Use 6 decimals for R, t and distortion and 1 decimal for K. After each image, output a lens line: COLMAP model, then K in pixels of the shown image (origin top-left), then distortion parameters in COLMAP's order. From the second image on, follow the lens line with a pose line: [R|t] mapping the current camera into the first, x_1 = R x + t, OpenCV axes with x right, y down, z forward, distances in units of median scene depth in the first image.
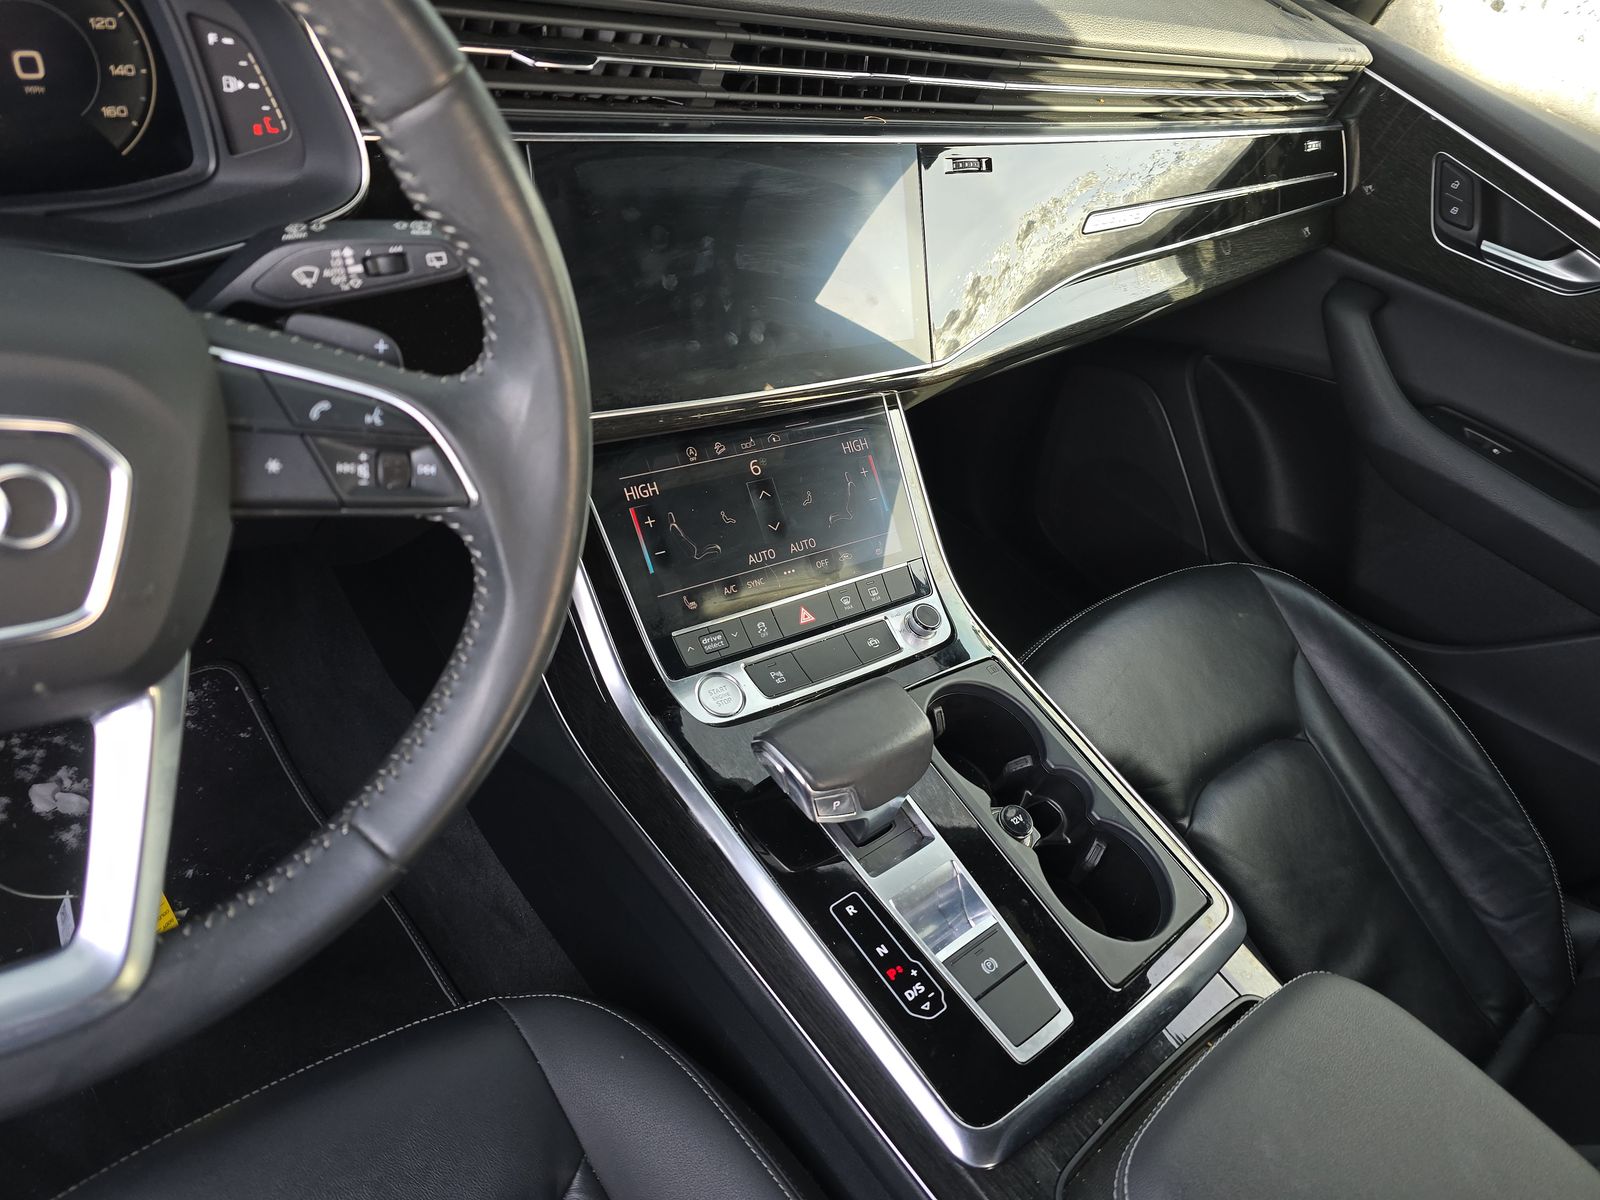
lens RADIAL K [[1063.8, 0, 806.5], [0, 1063.8, 601.9], [0, 0, 1]] dist [0.061700, -0.048611]
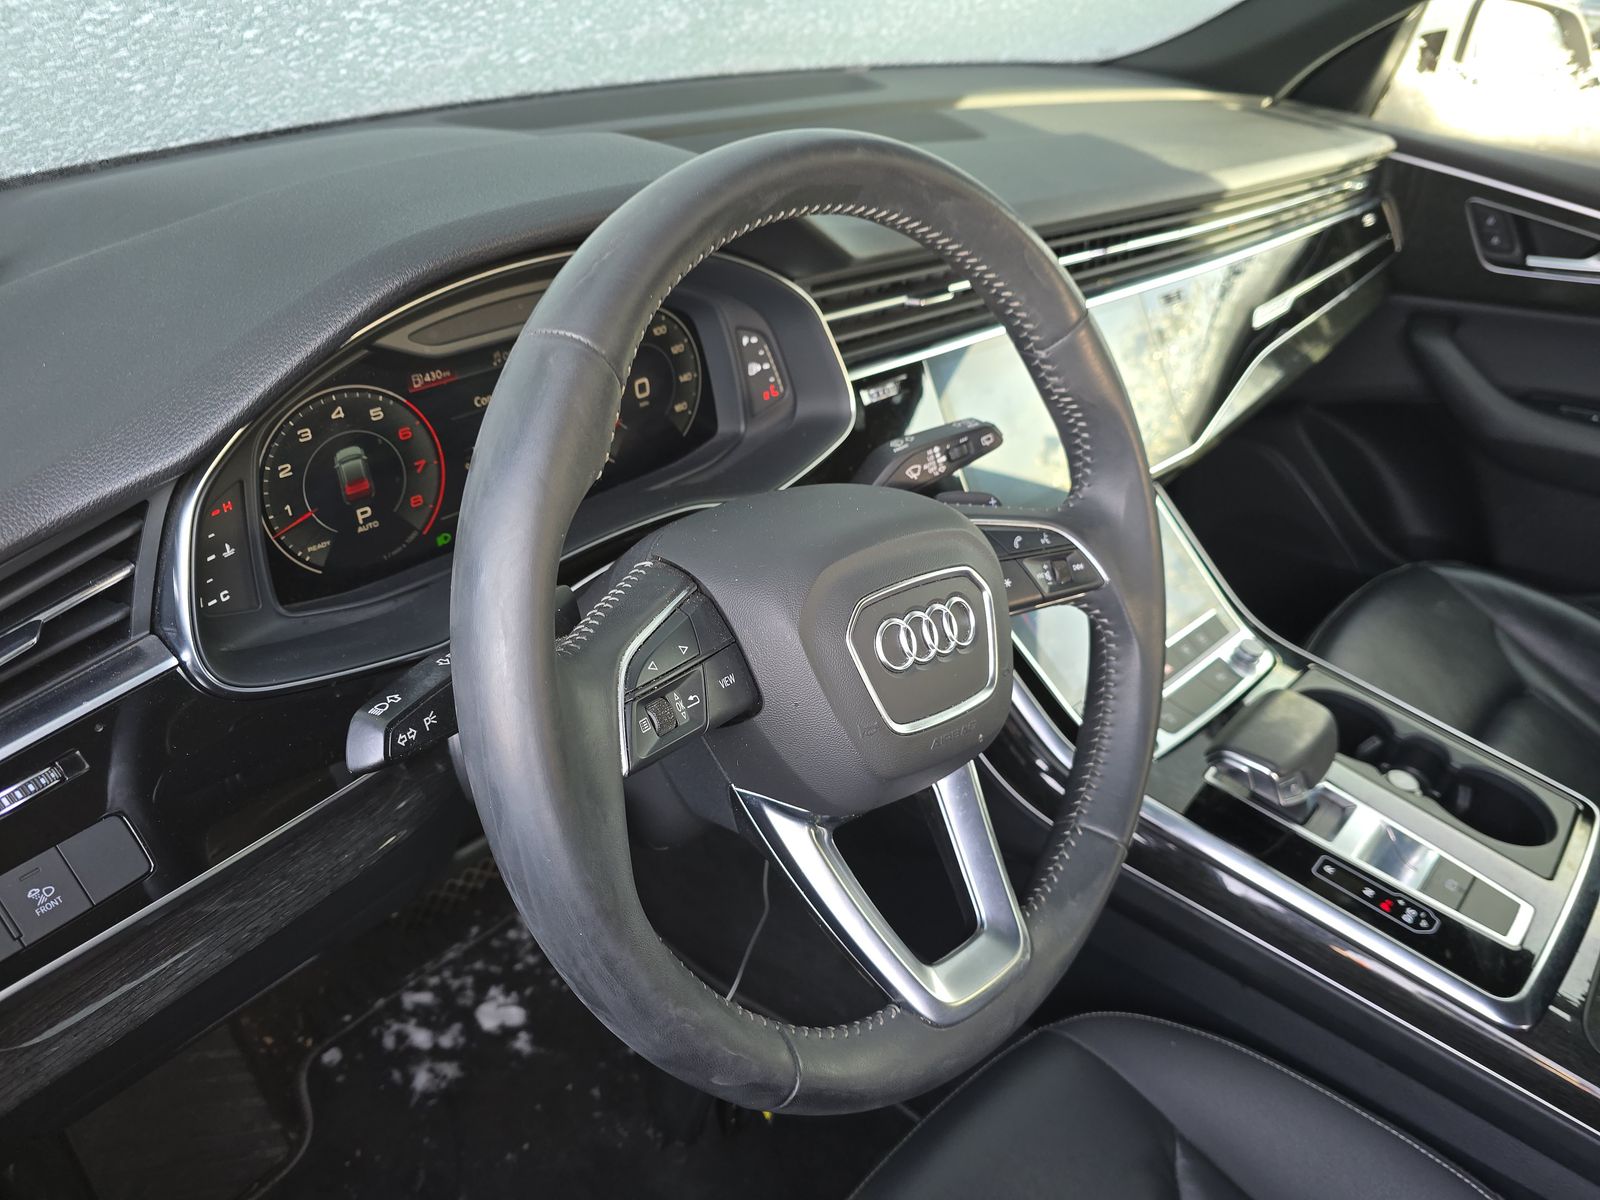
lens RADIAL K [[1087.6, 0, 816.5], [0, 1087.6, 609.1], [0, 0, 1]] dist [0.043855, -0.044865]
pose [[0.968933, -0.246319, 0.022270, -0.491496], [0.246946, 0.958546, -0.142150, 0.035508], [0.013667, 0.143233, 0.989595, -0.306038]]
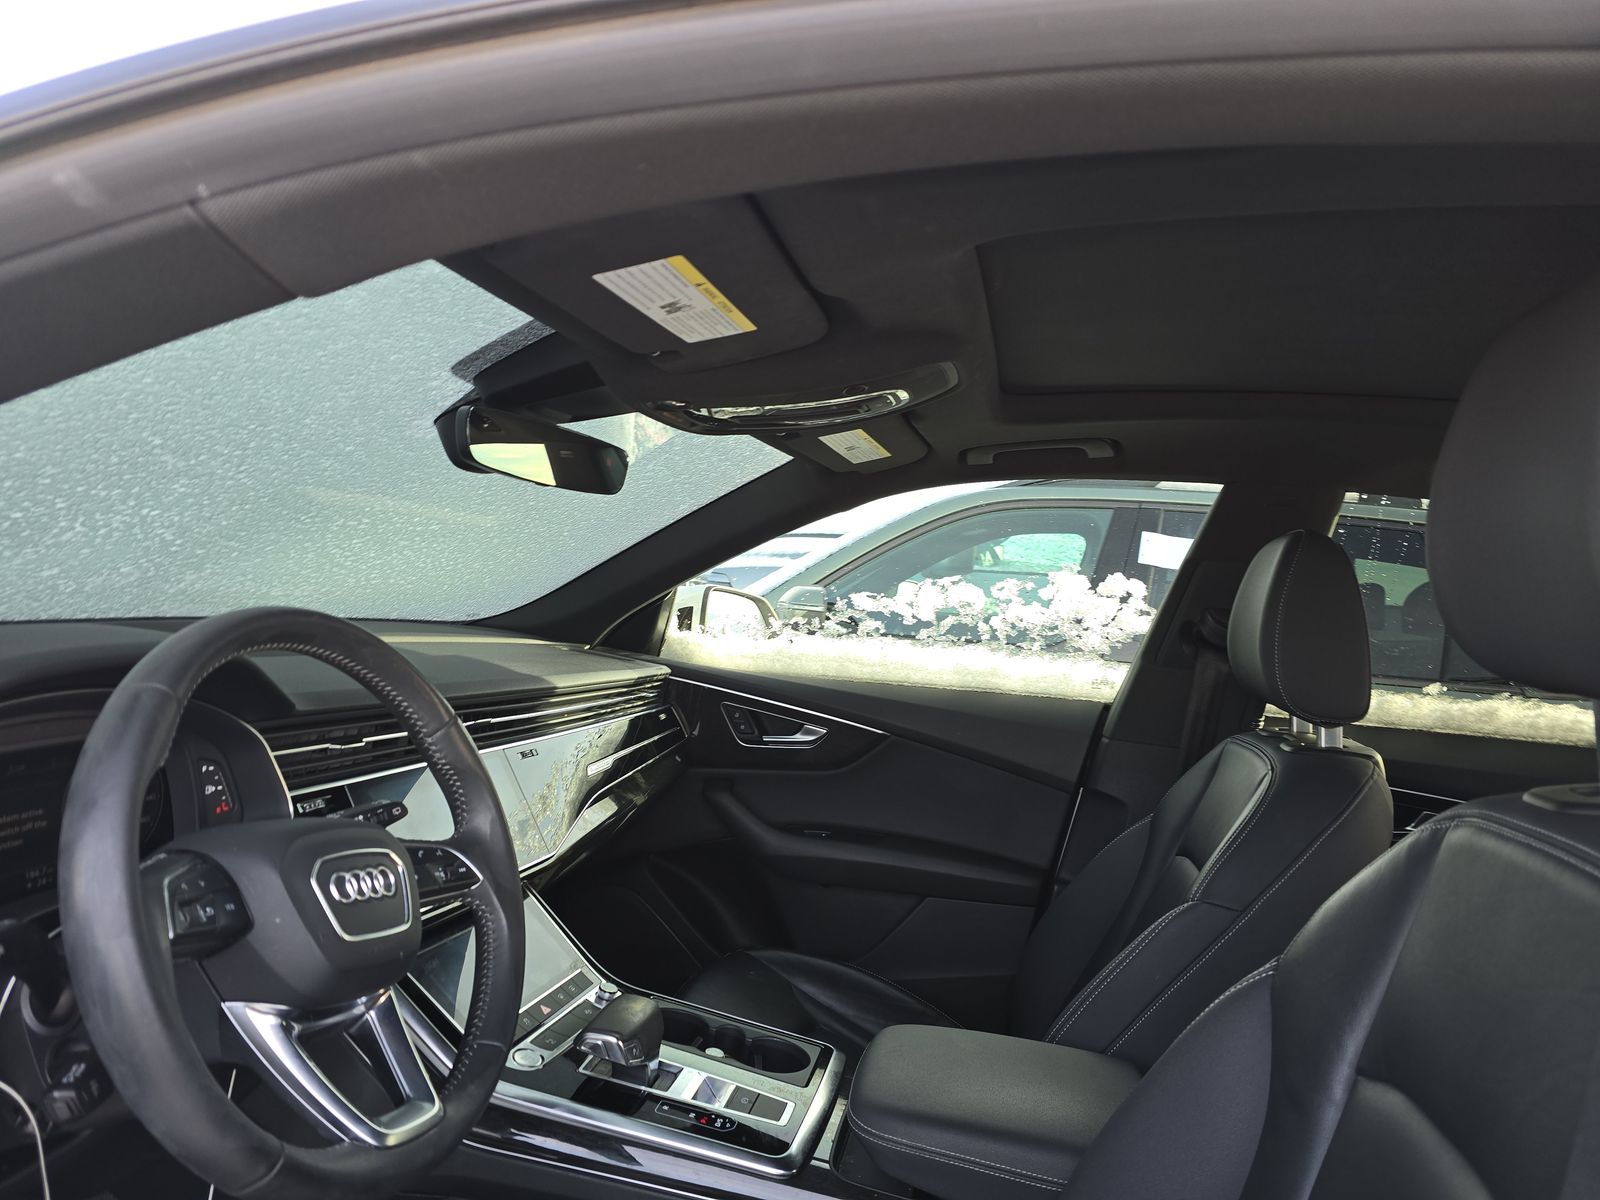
lens RADIAL K [[1063.8, 0, 806.5], [0, 1063.8, 601.9], [0, 0, 1]] dist [0.061700, -0.048611]
pose [[0.778367, -0.177291, 0.602256, -0.700100], [0.484351, 0.779921, -0.396393, 0.458780], [-0.399435, 0.600243, 0.692936, -0.812715]]
